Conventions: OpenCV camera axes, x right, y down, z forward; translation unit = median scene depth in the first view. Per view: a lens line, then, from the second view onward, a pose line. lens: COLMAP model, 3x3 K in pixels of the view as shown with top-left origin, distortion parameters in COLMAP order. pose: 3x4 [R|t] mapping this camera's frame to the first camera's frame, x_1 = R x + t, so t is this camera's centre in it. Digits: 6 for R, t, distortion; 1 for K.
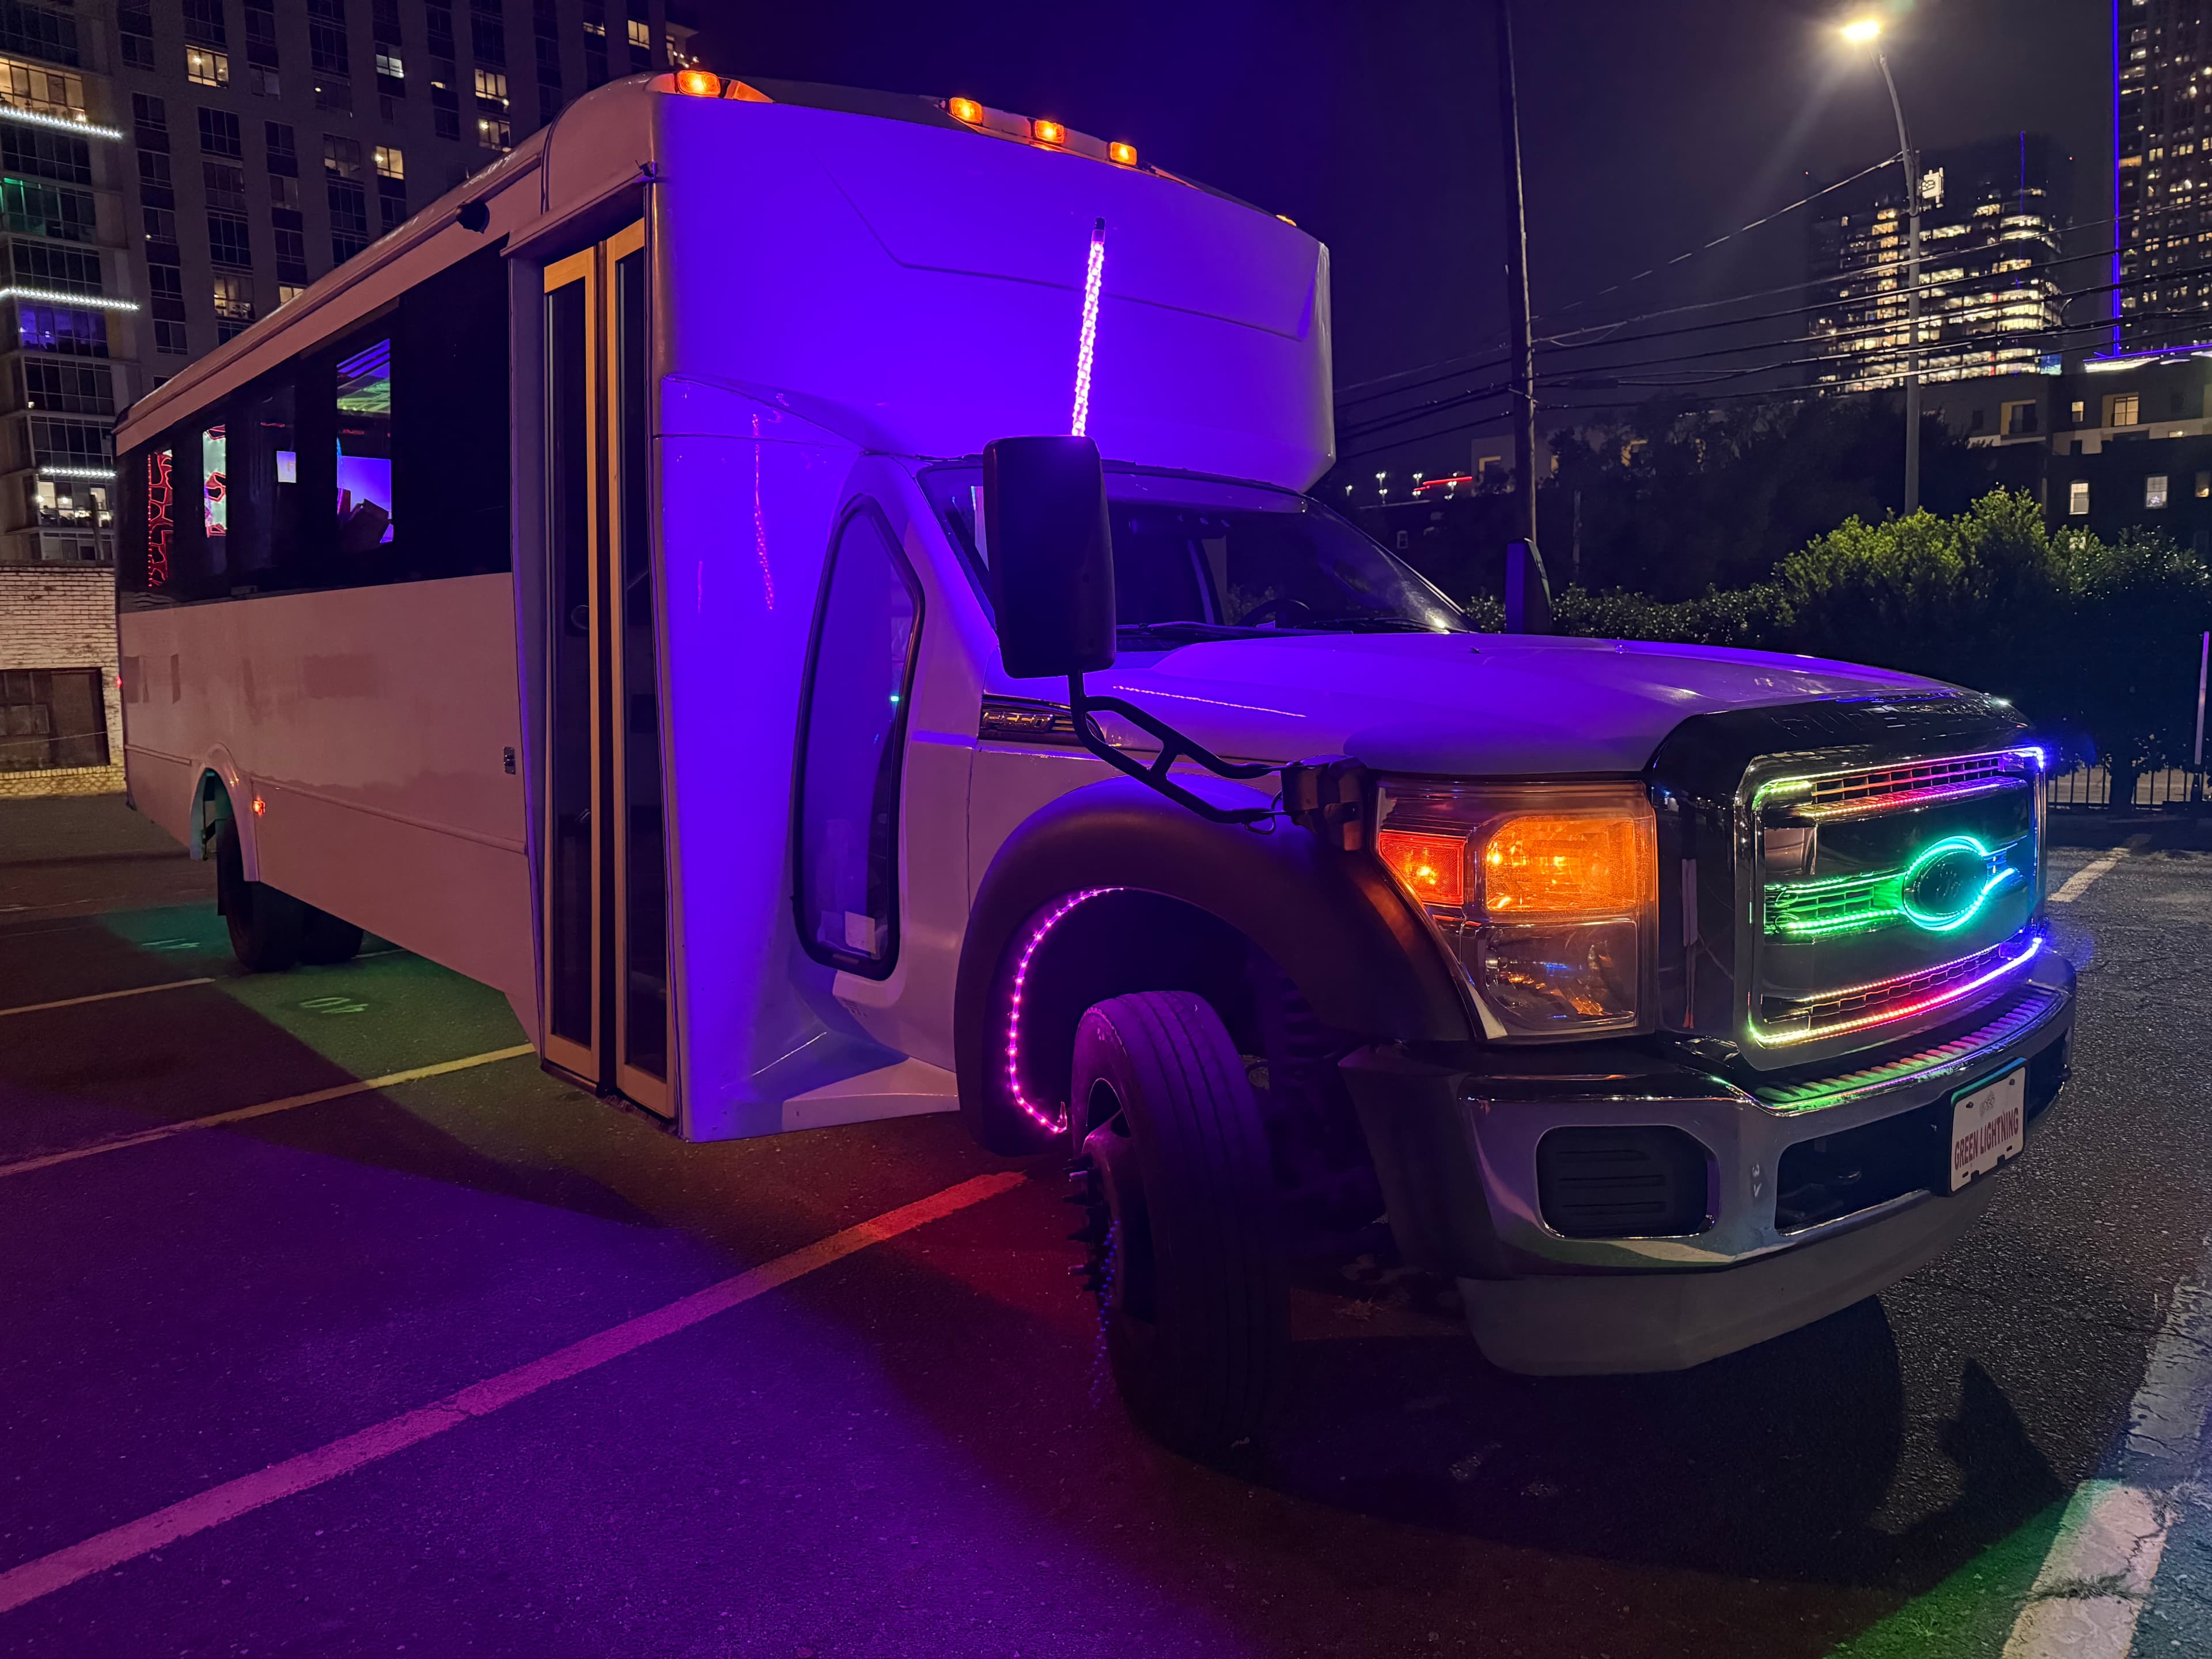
lens RADIAL K [[1511.2, 0, 1106.0], [0, 1511.2, 829.5], [0, 0, 1]] dist [0.058213, -0.060663]
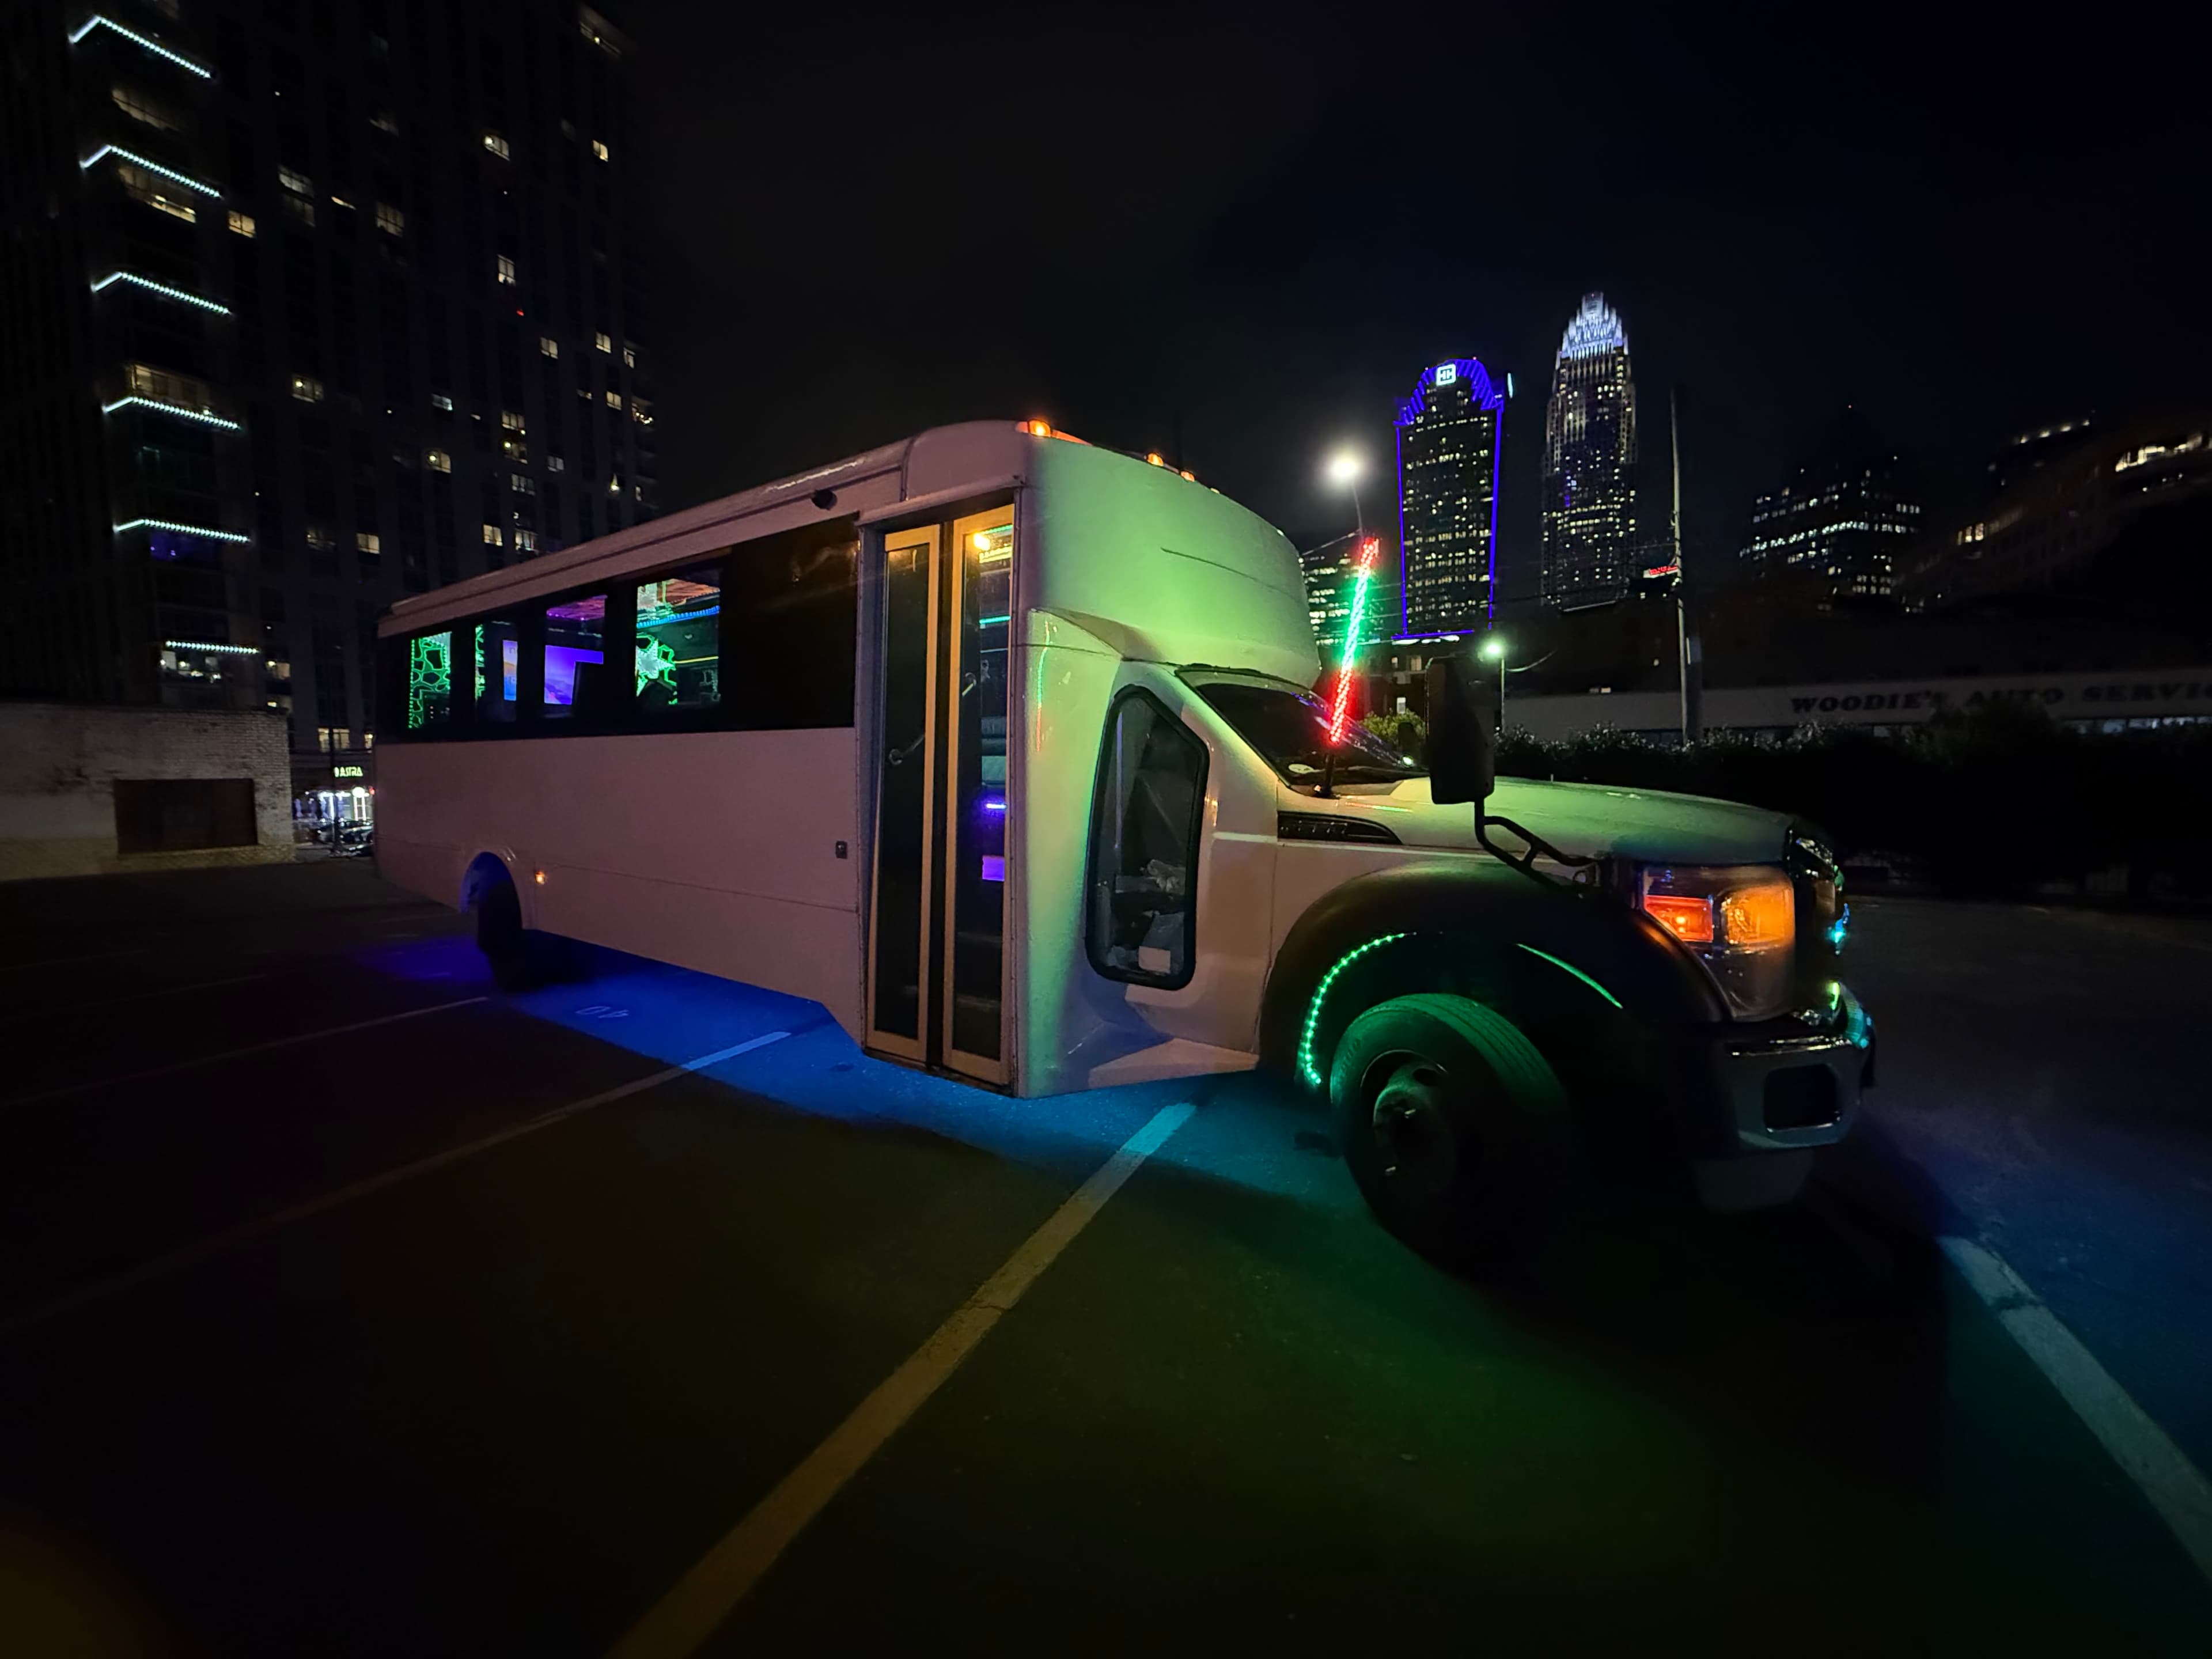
lens RADIAL K [[858.5, 0, 1106.0], [0, 858.5, 829.5], [0, 0, 1]] dist [-0.000545, 0.000227]
pose [[0.973285, -0.002117, 0.229591, -0.362636], [0.014436, 0.998543, -0.051991, -0.018835], [-0.229146, 0.053916, 0.971898, 0.118648]]
